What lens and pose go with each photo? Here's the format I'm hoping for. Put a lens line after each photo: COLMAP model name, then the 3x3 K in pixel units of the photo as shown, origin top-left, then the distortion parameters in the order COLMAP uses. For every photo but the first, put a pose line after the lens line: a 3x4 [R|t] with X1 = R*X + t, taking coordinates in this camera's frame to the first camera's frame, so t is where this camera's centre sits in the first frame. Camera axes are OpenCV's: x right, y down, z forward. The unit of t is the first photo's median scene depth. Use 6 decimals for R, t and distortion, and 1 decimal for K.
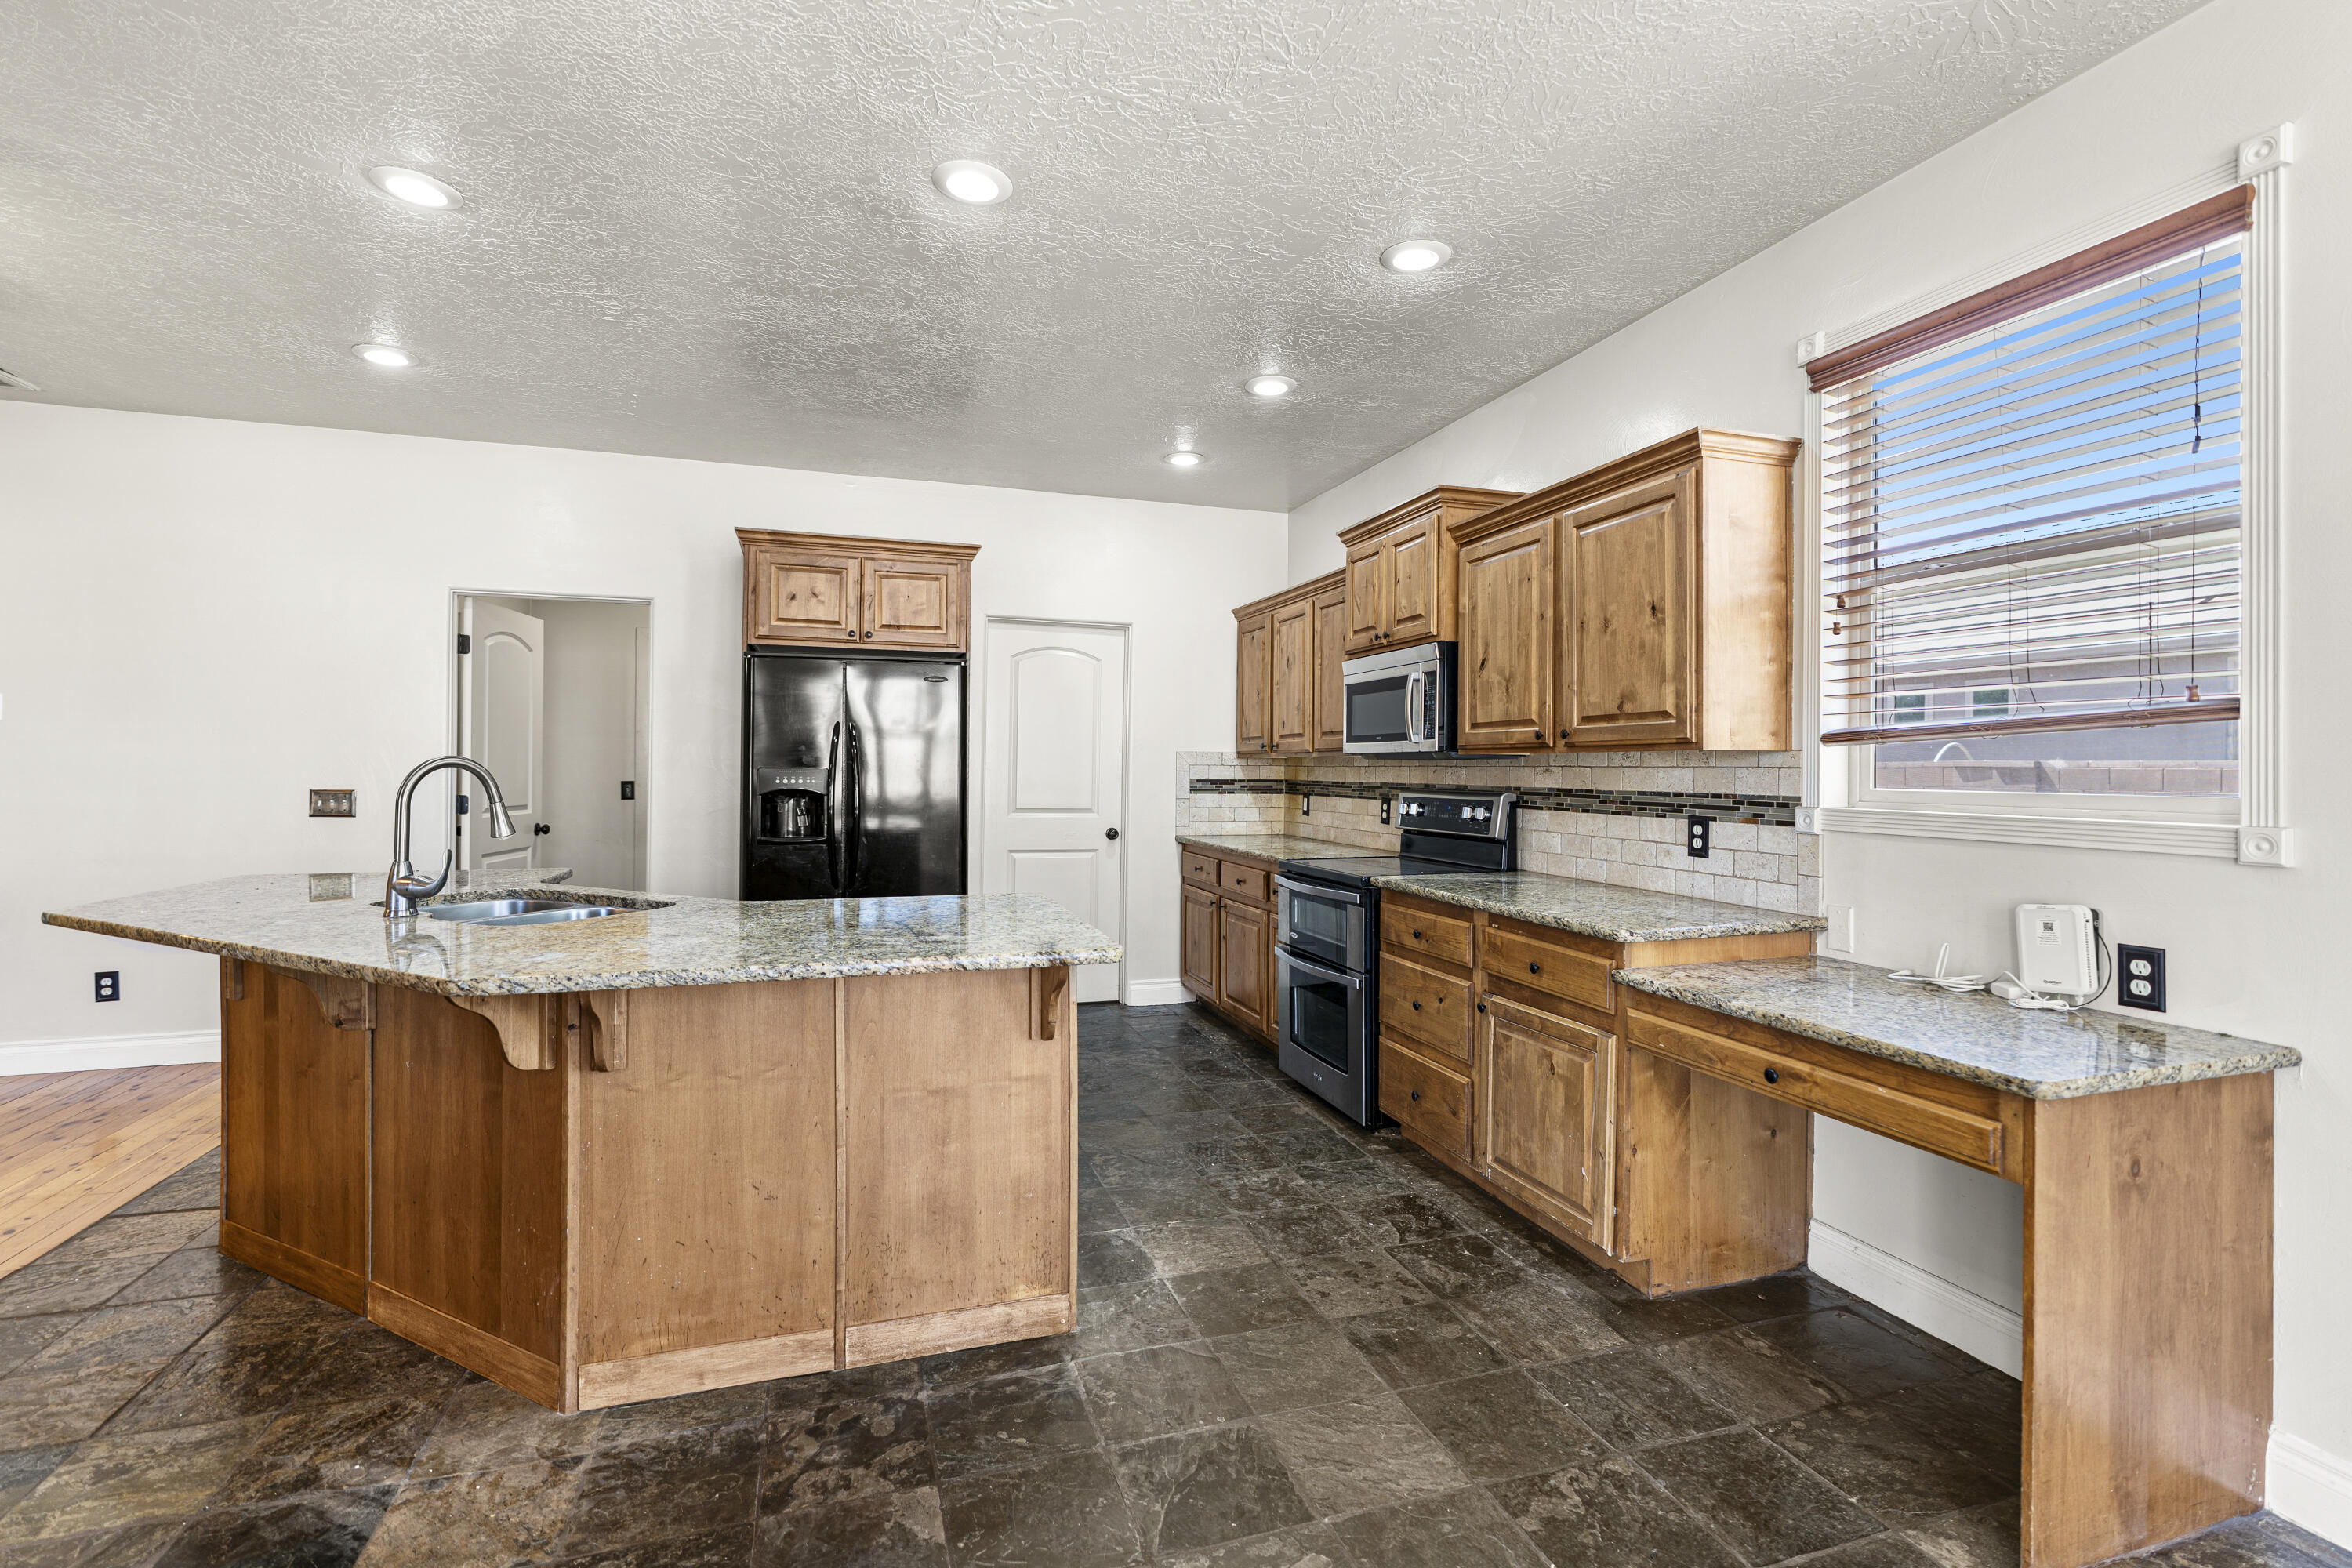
lens RADIAL K [[1062.7, 0, 1185.5], [0, 1062.7, 764.3], [0, 0, 1]] dist [-0.007331, 0.000450]
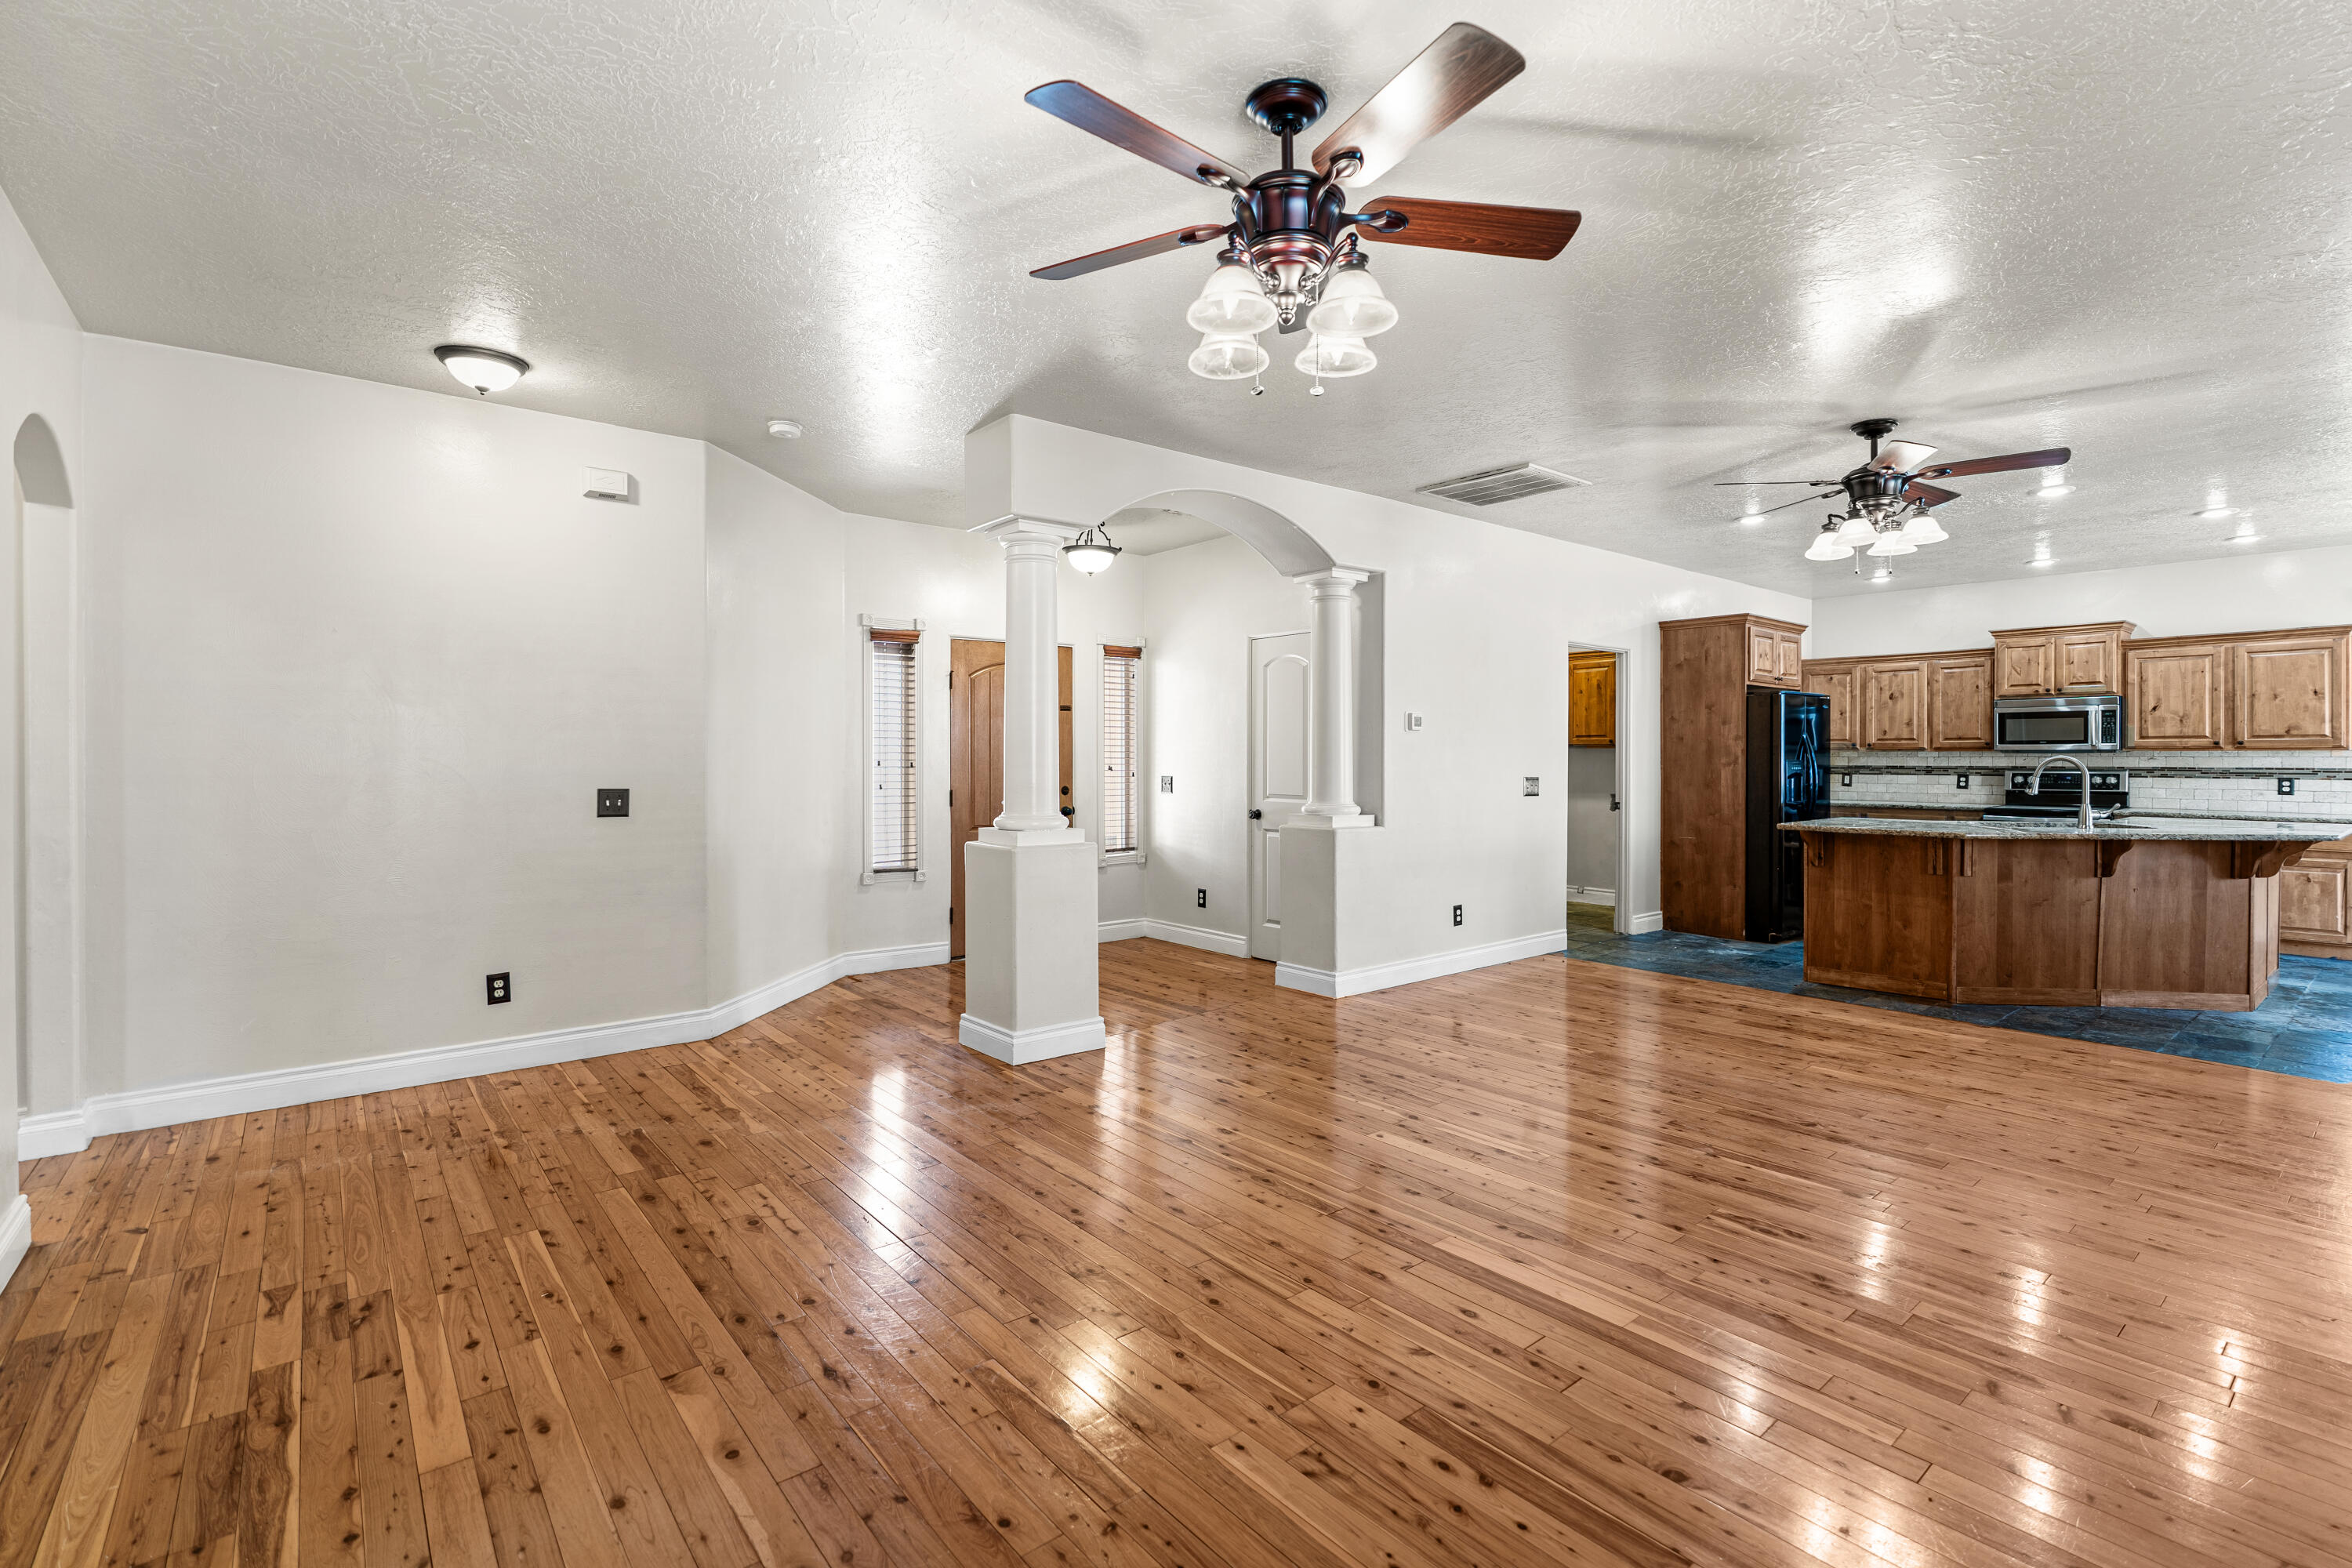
lens RADIAL K [[1068.2, 0, 1179.0], [0, 1068.2, 758.5], [0, 0, 1]] dist [-0.003757, -0.000022]
pose [[0.932253, -0.006720, 0.361745, -2.694346], [0.004519, 0.999966, 0.006930, -0.021509], [-0.361779, -0.004826, 0.932251, -0.315754]]
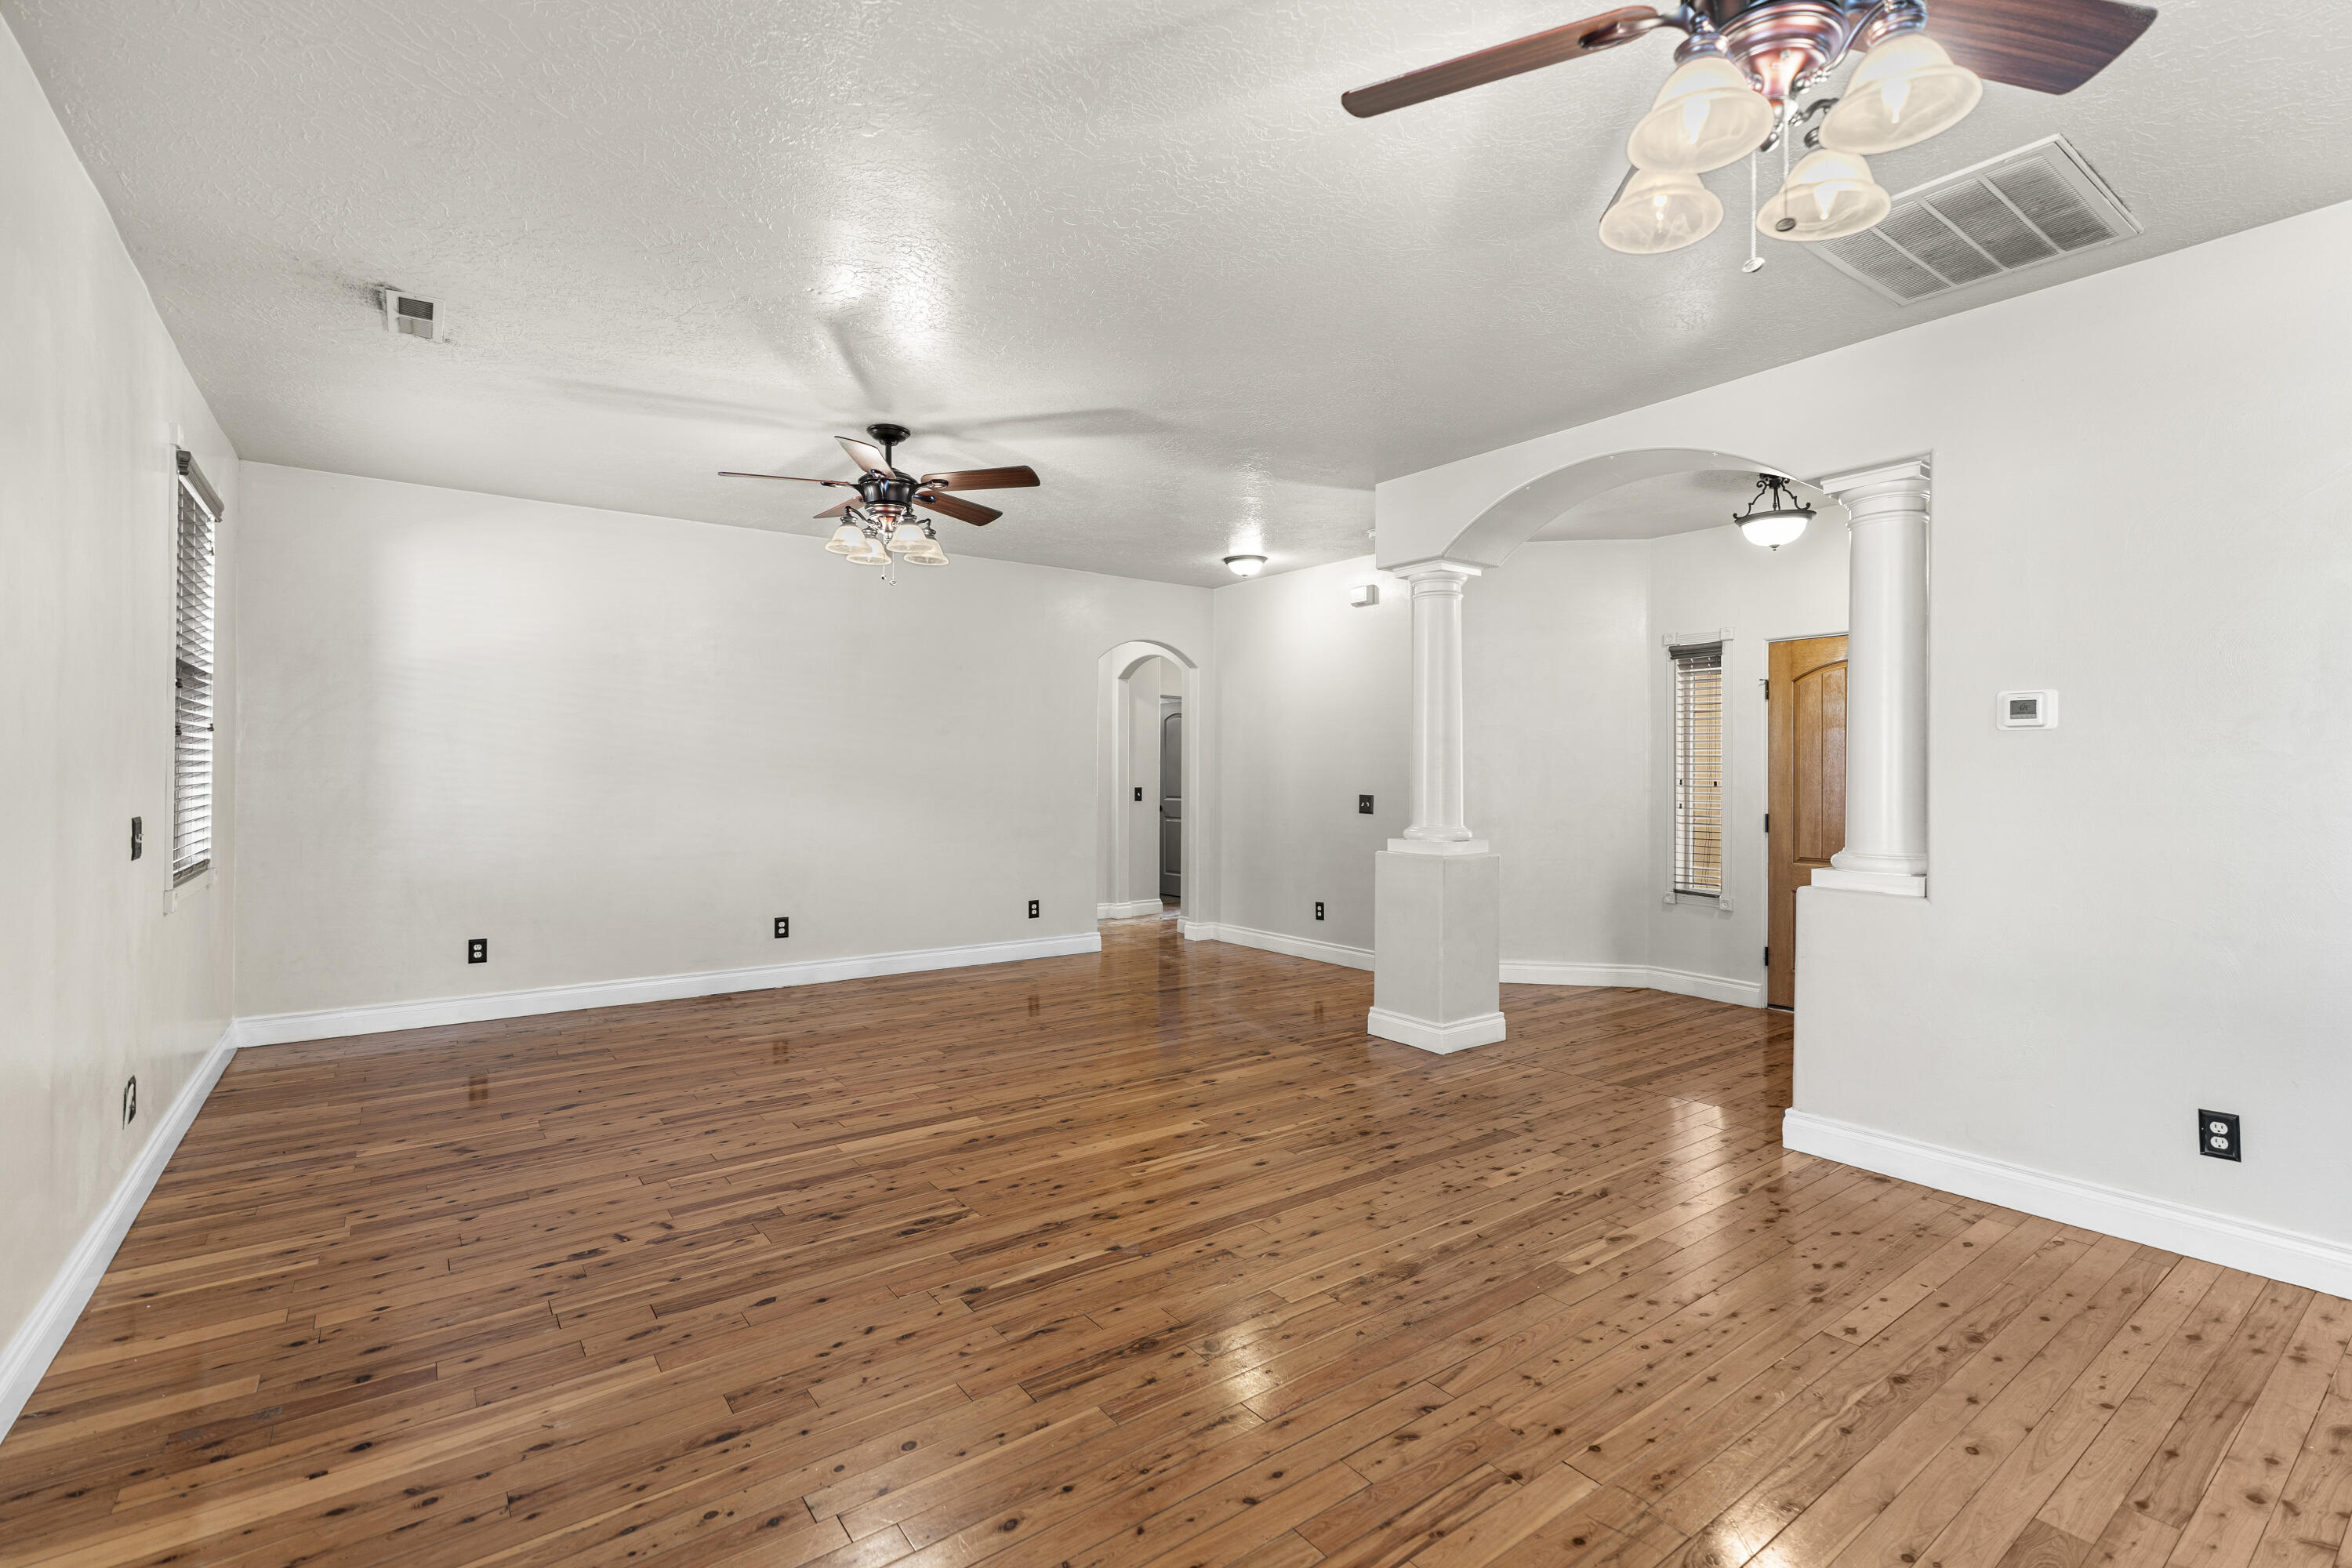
lens RADIAL K [[1062.7, 0, 1185.5], [0, 1062.7, 764.3], [0, 0, 1]] dist [-0.007331, 0.000450]
pose [[0.317314, -0.012929, -0.948232, -0.867363], [-0.000404, 0.999905, -0.013768, -0.006382], [0.948320, 0.004752, 0.317279, 0.284375]]
